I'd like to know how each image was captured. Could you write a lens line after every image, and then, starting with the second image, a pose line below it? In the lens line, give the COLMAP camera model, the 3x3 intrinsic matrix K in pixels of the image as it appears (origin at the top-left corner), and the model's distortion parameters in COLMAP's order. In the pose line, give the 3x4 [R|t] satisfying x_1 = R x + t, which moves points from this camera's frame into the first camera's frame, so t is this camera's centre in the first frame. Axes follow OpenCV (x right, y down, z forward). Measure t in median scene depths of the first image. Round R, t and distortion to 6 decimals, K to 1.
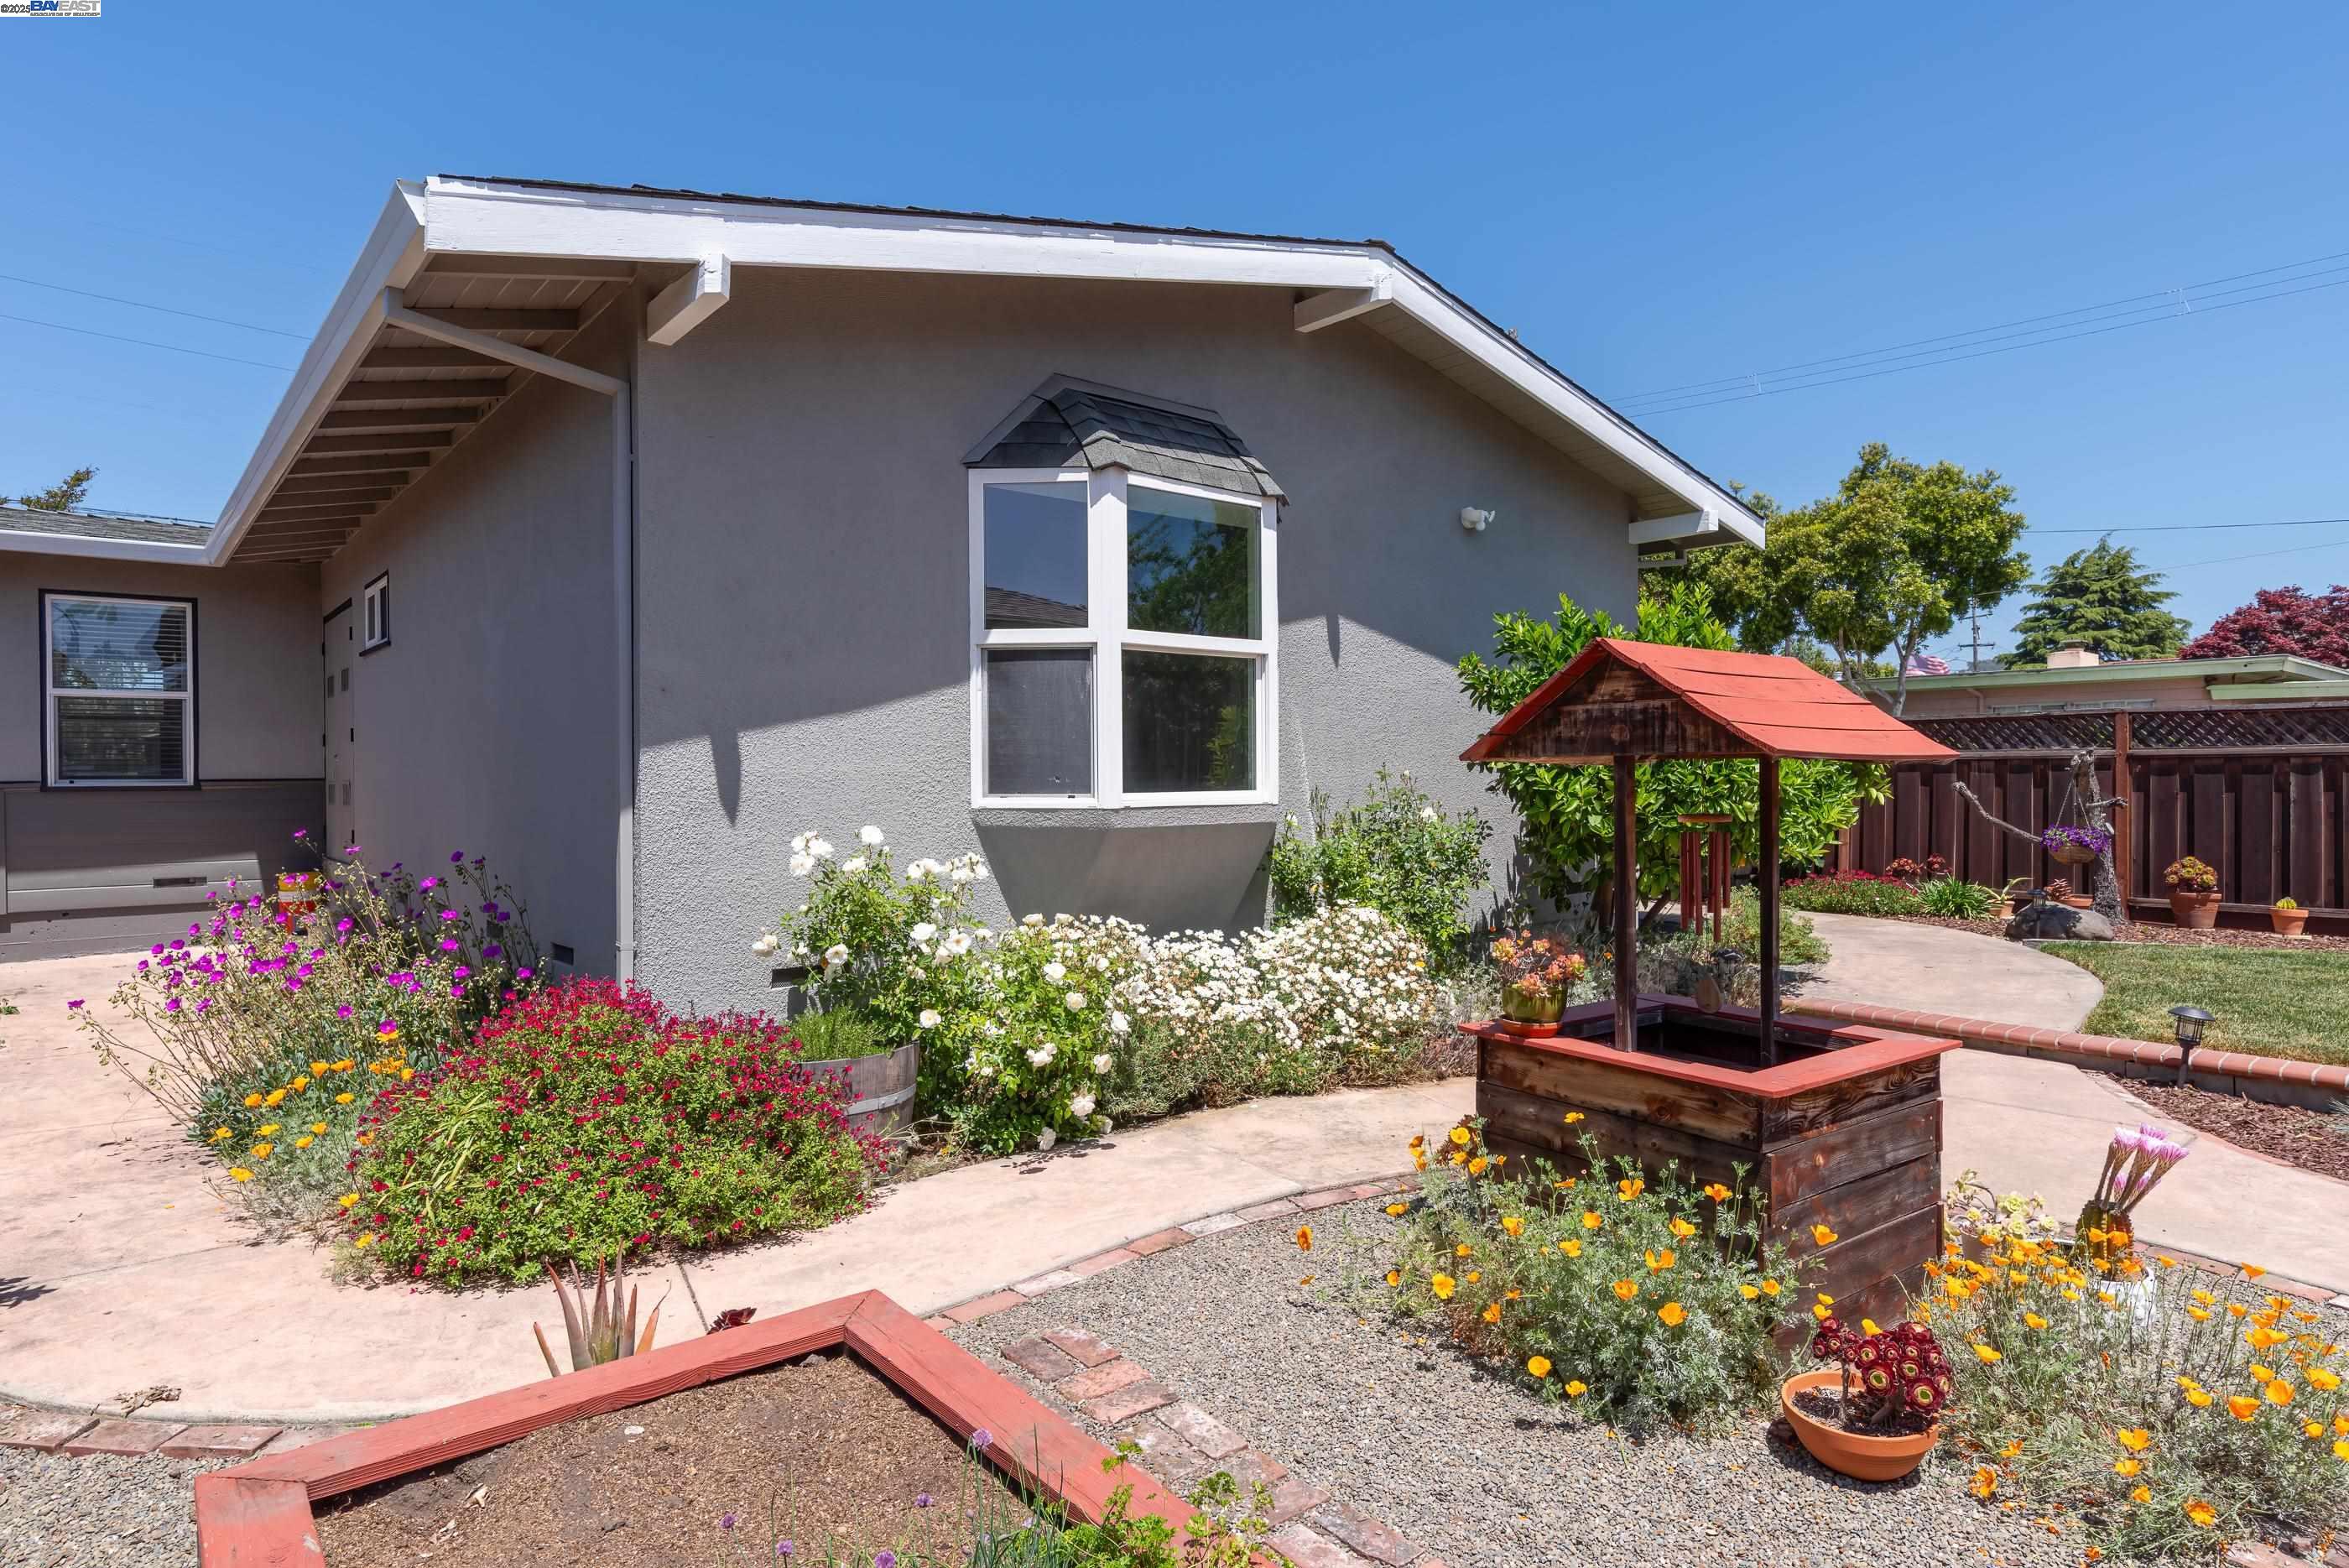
lens RADIAL K [[1299.8, 0, 1122.7], [0, 1299.8, 777.0], [0, 0, 1]] dist [0.015574, -0.008161]
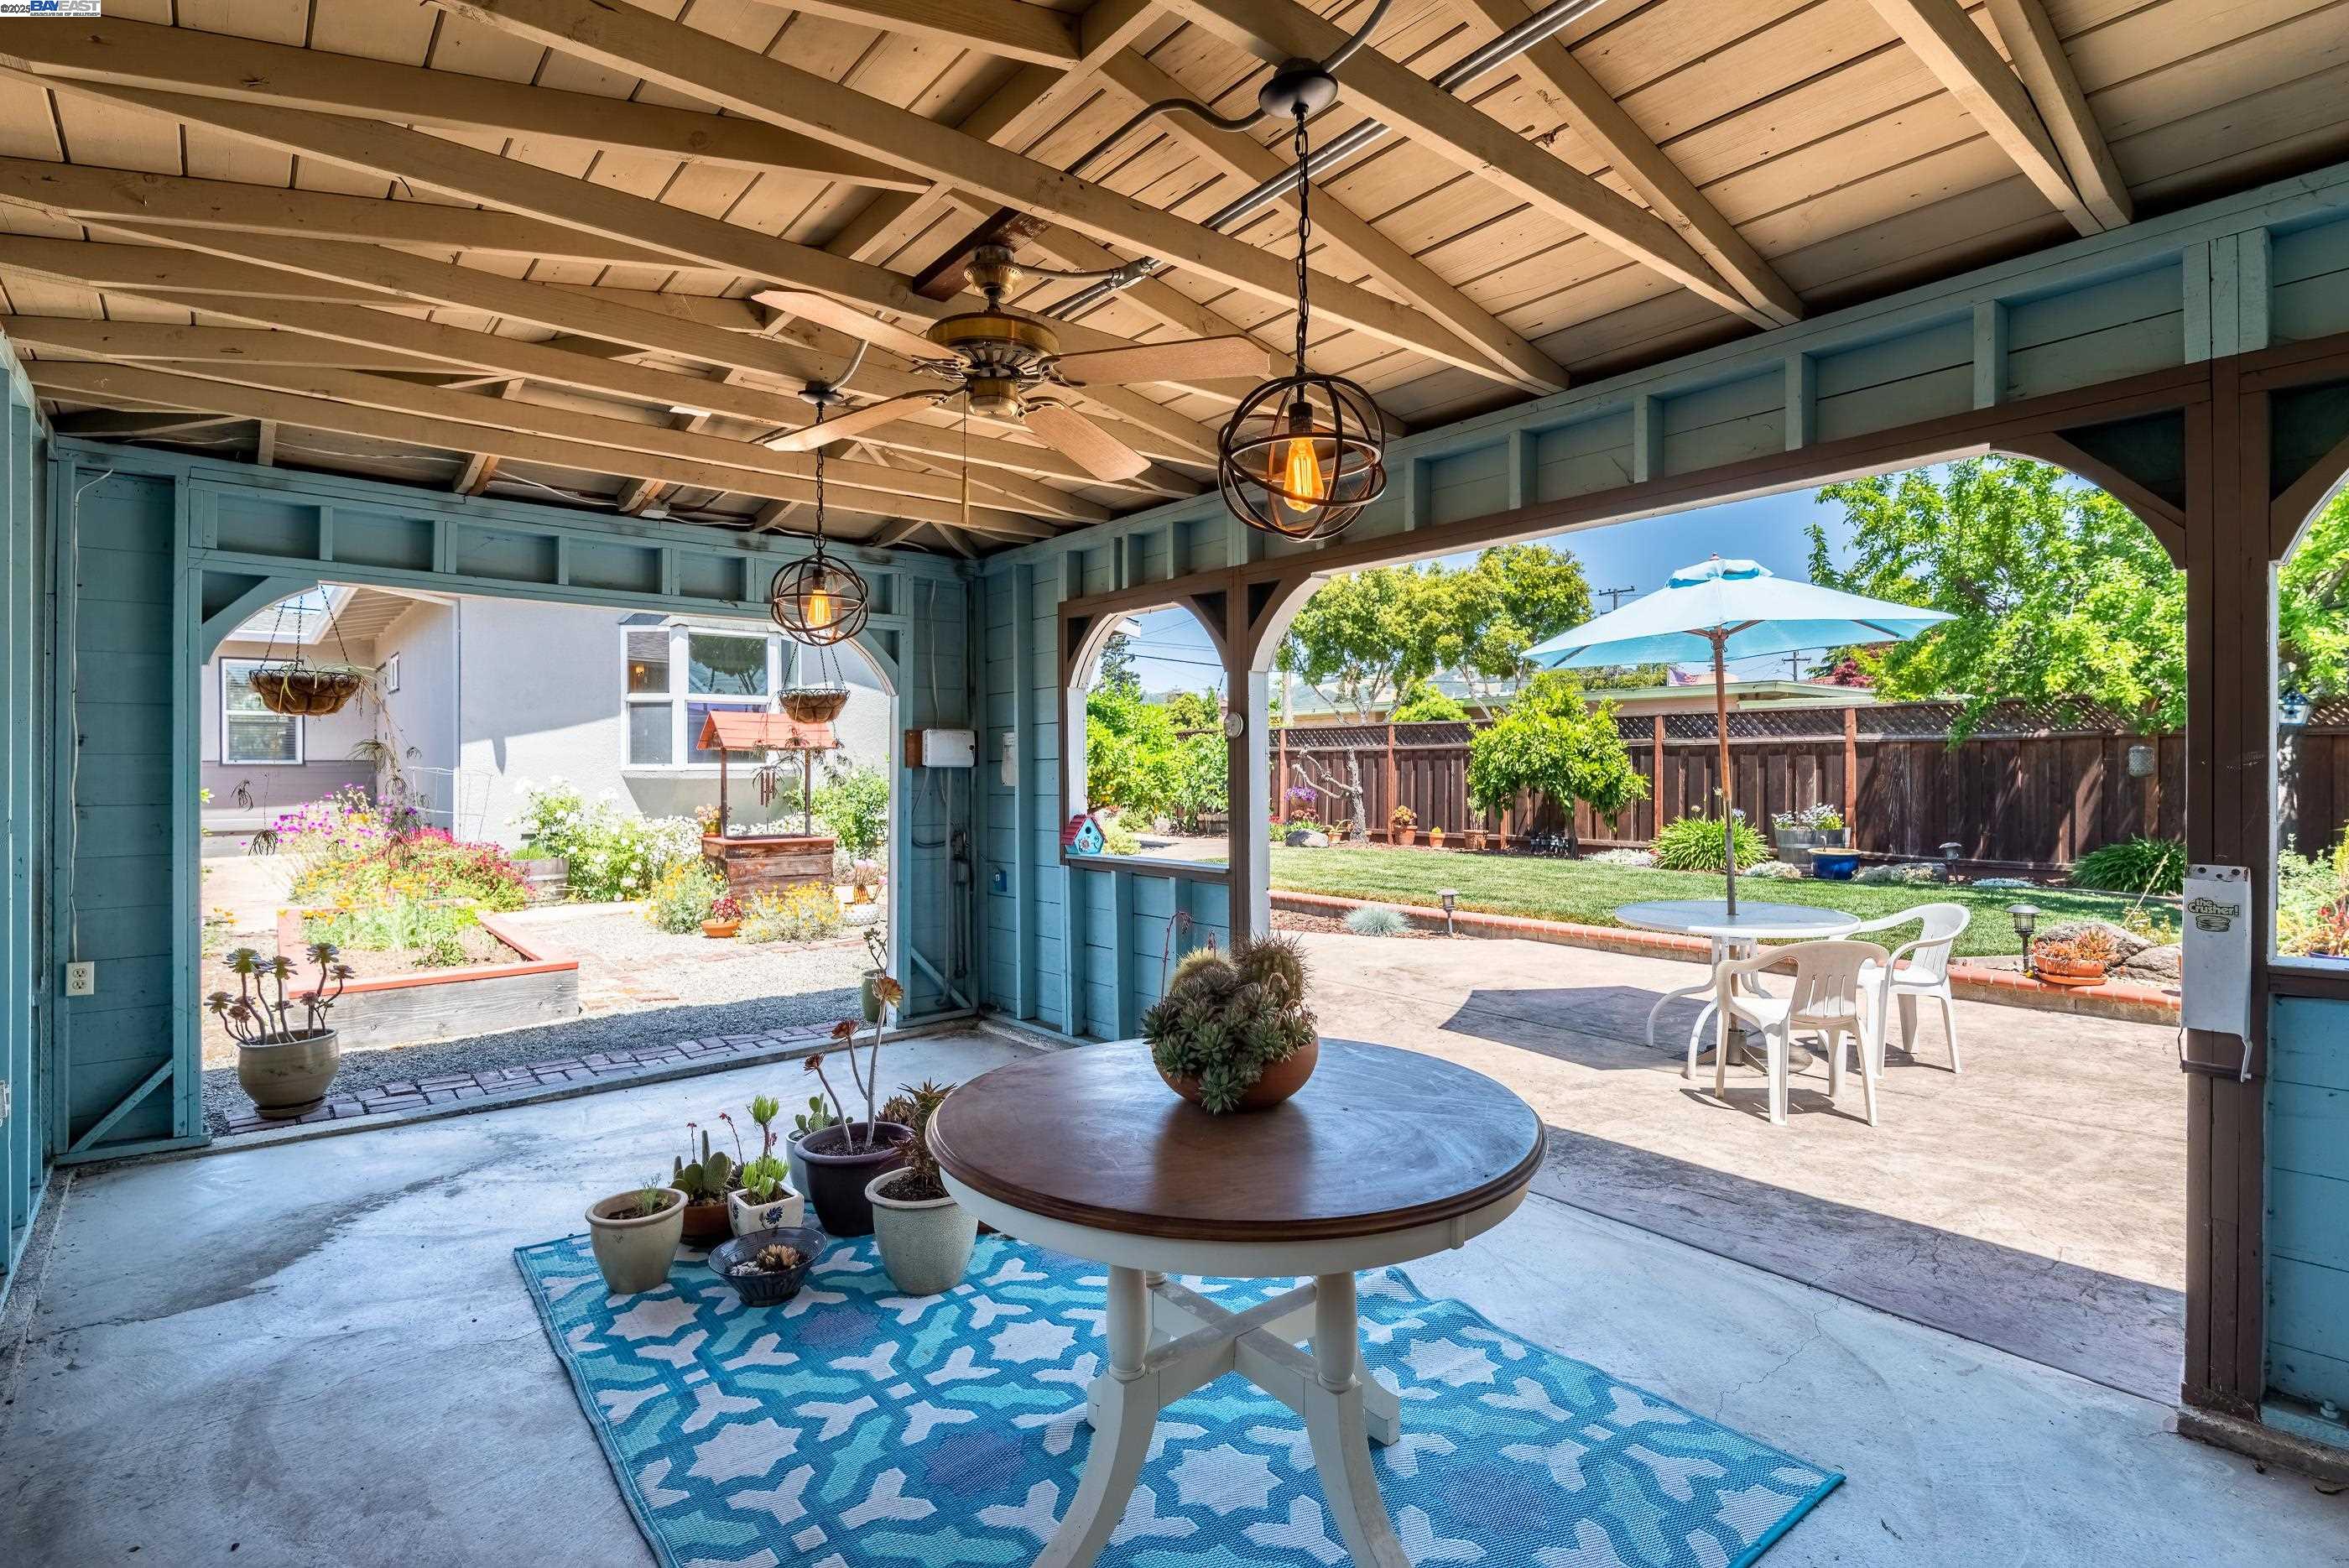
lens RADIAL K [[1207.3, 0, 1169.2], [0, 1207.3, 771.9], [0, 0, 1]] dist [0.016671, -0.003518]
pose [[0.999859, 0.002129, -0.016660, 0.467205], [-0.002112, 0.999997, 0.001072, 0.012053], [0.016663, -0.001036, 0.999861, -0.600246]]
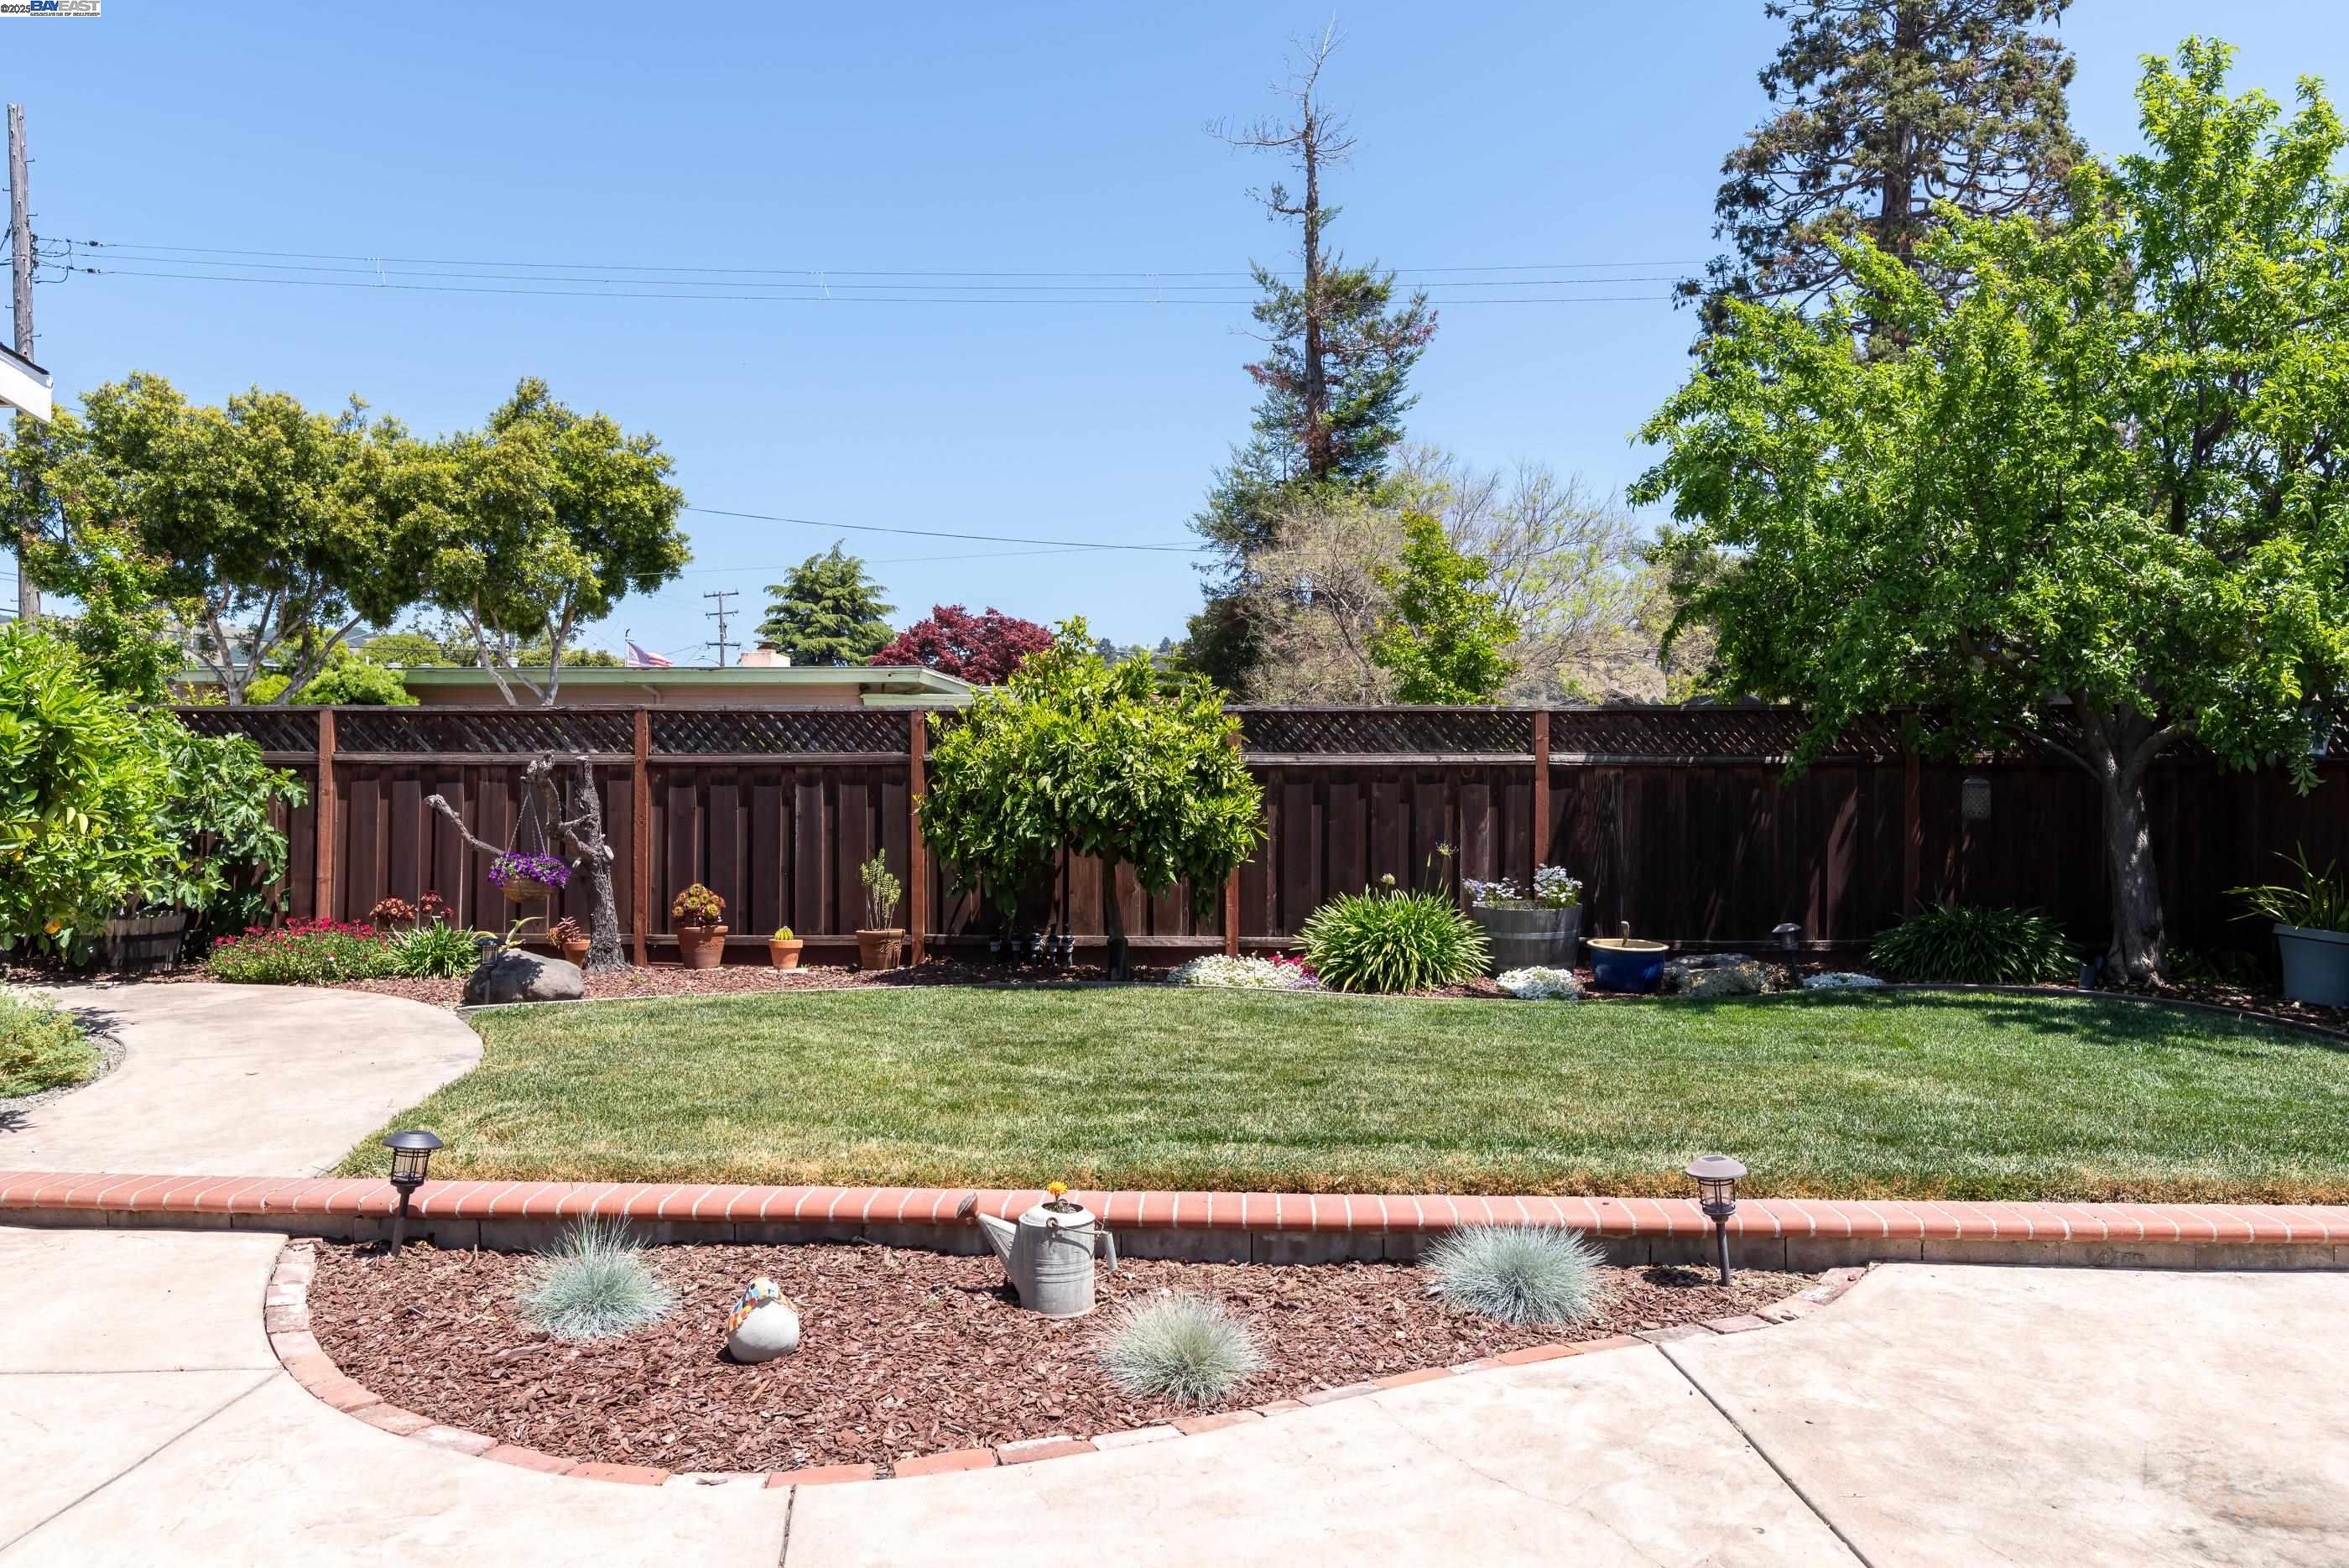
lens RADIAL K [[1560.7, 0, 1179.2], [0, 1560.7, 803.2], [0, 0, 1]] dist [-0.014299, -0.006076]
pose [[0.671800, -0.004695, 0.740718, 0.251785], [-0.003921, 0.999943, 0.009895, -0.001721], [-0.740722, -0.009552, 0.671743, 0.086263]]
